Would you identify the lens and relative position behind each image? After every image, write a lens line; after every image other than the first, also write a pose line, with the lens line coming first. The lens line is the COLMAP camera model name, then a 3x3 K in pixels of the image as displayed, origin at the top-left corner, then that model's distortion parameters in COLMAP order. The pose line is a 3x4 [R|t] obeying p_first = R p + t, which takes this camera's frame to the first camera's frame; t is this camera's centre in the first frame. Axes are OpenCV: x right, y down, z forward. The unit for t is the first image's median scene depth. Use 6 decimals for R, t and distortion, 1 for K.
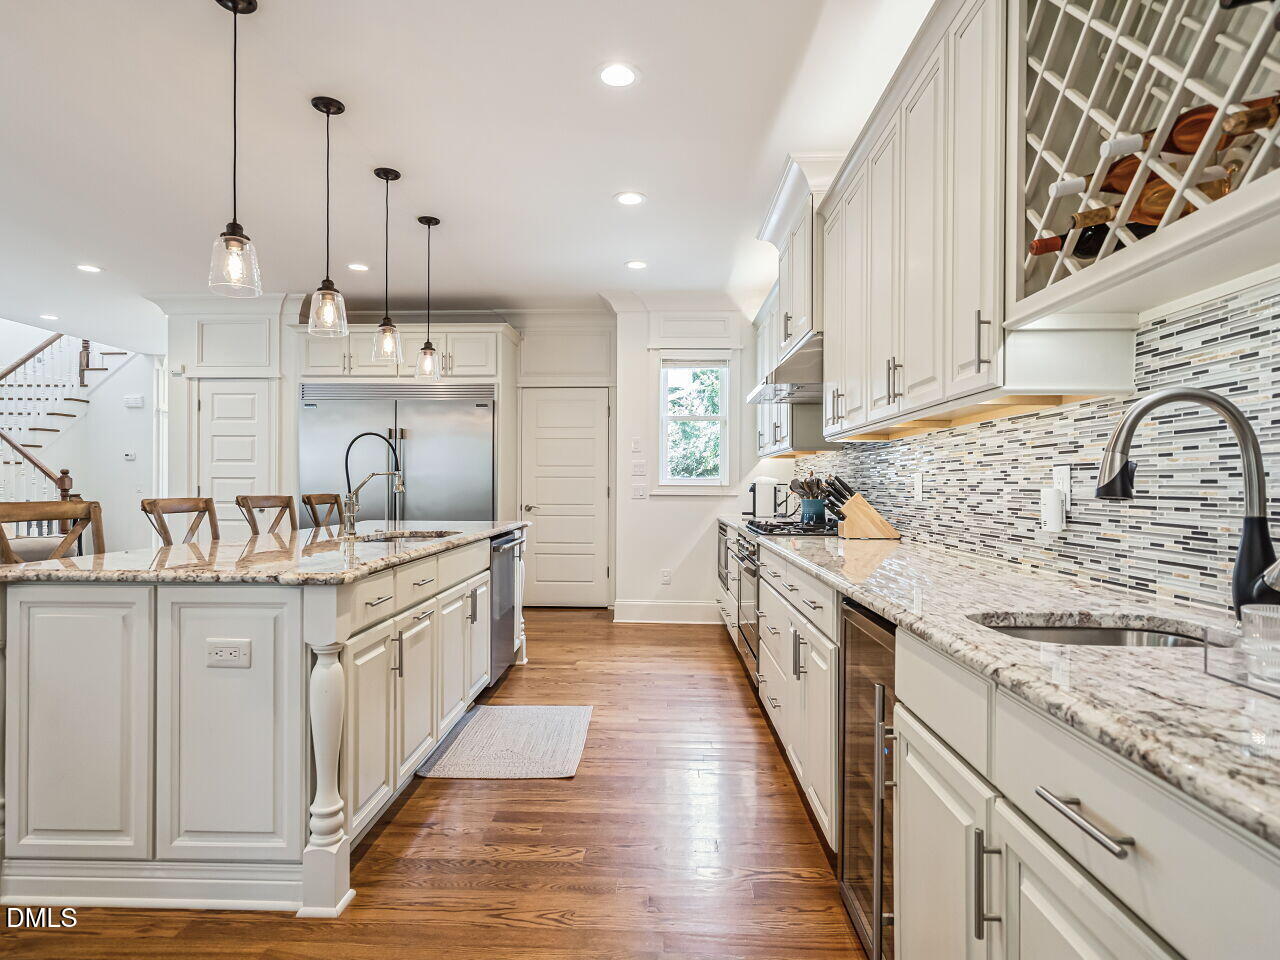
lens RADIAL K [[725.6, 0, 633.4], [0, 725.6, 488.0], [0, 0, 1]] dist [0.004776, 0.004769]
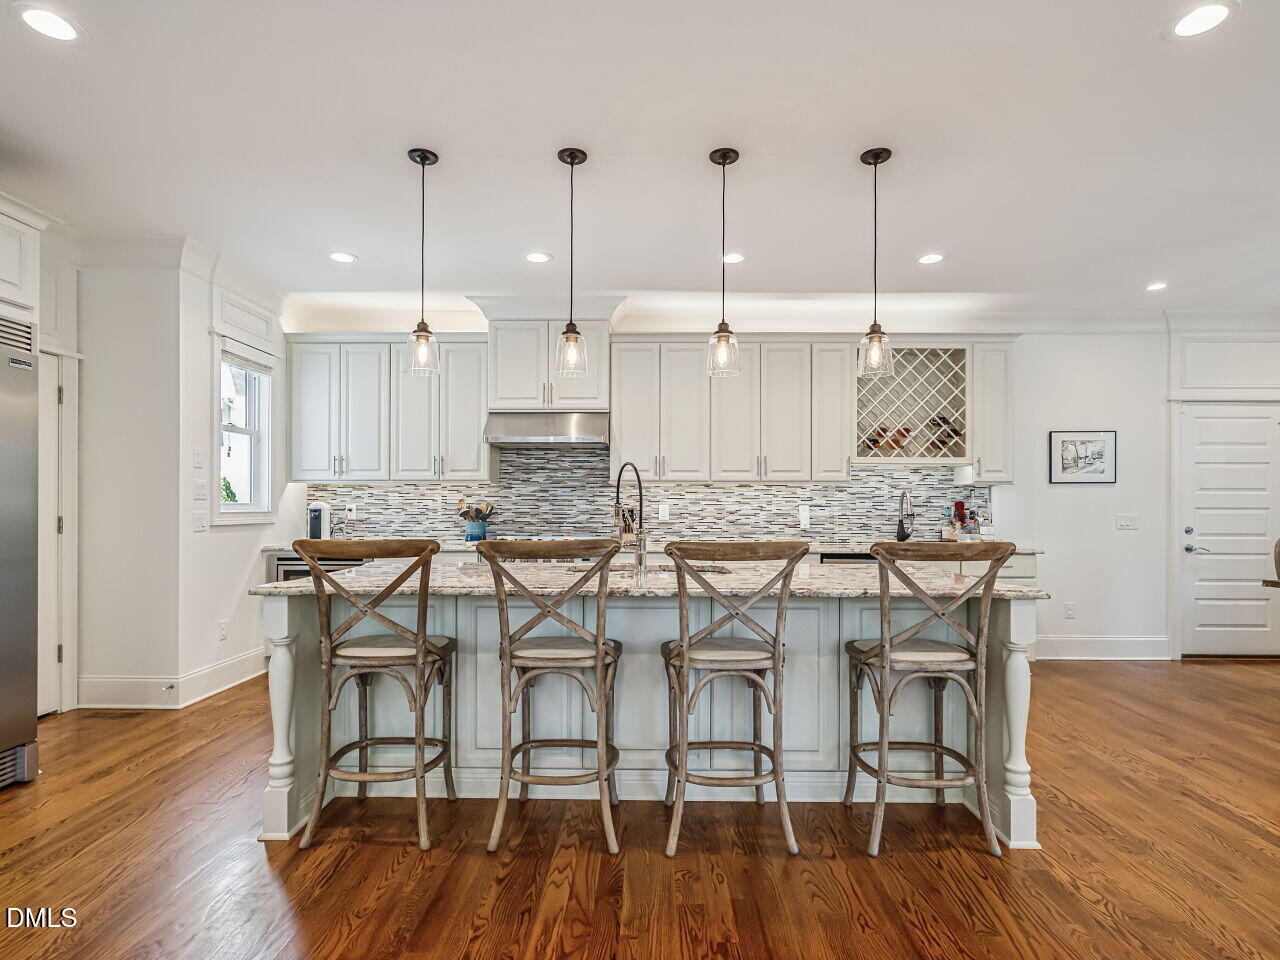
lens RADIAL K [[667.3, 0, 653.3], [0, 667.3, 513.4], [0, 0, 1]] dist [-0.000161, 0.003246]
pose [[-0.023639, -0.016778, 0.999580, -2.070040], [0.000891, 0.999858, 0.016803, -0.044055], [-0.999720, 0.001288, -0.023621, 1.679704]]
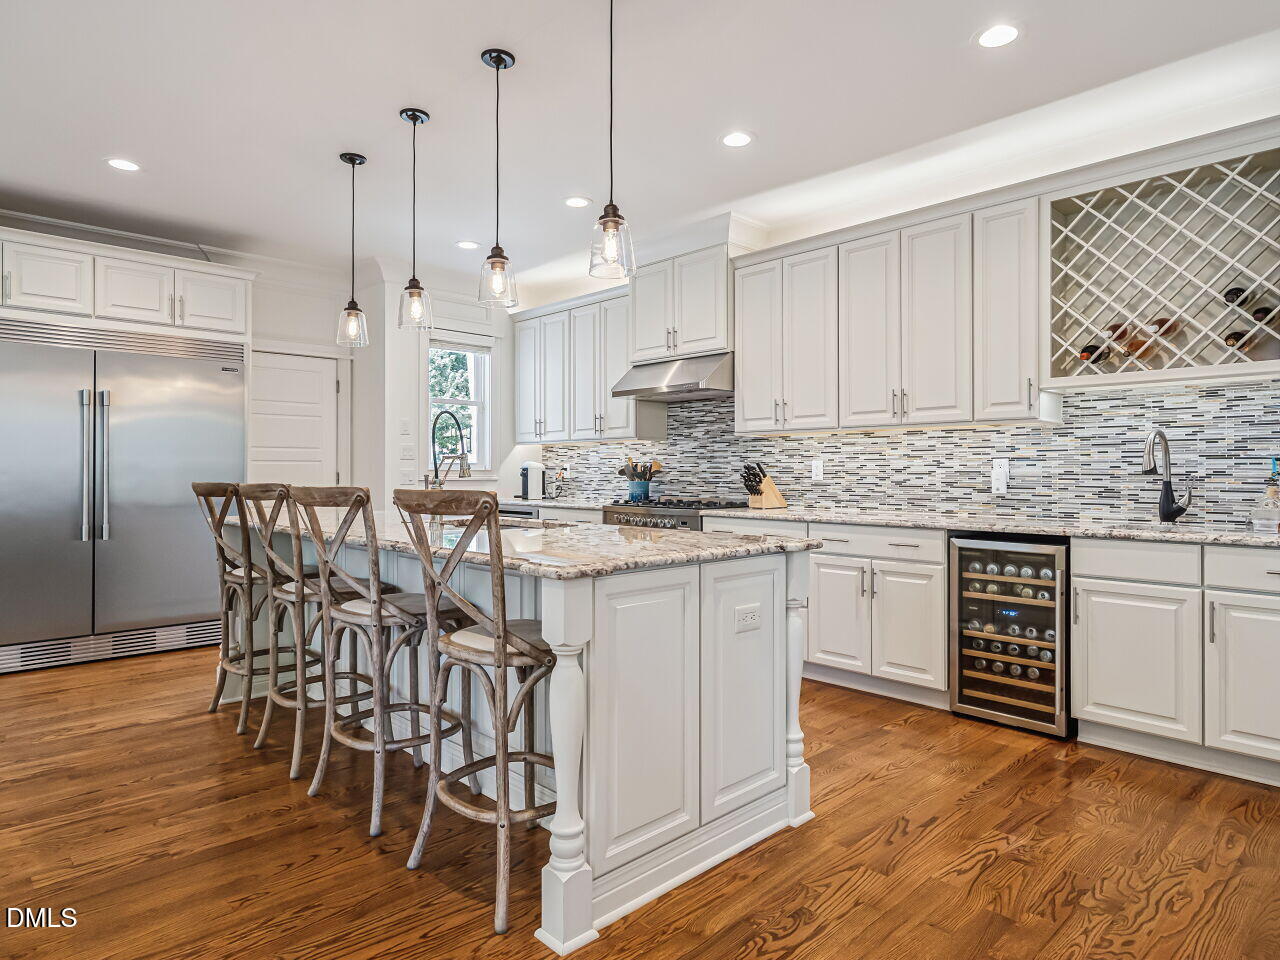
lens RADIAL K [[764.3, 0, 644.7], [0, 764.3, 471.9], [0, 0, 1]] dist [0.002925, 0.005761]
pose [[0.690963, -0.002340, 0.722886, -1.505445], [0.004225, 0.999991, -0.000801, 0.001986], [-0.722878, 0.003608, 0.690967, 0.298561]]
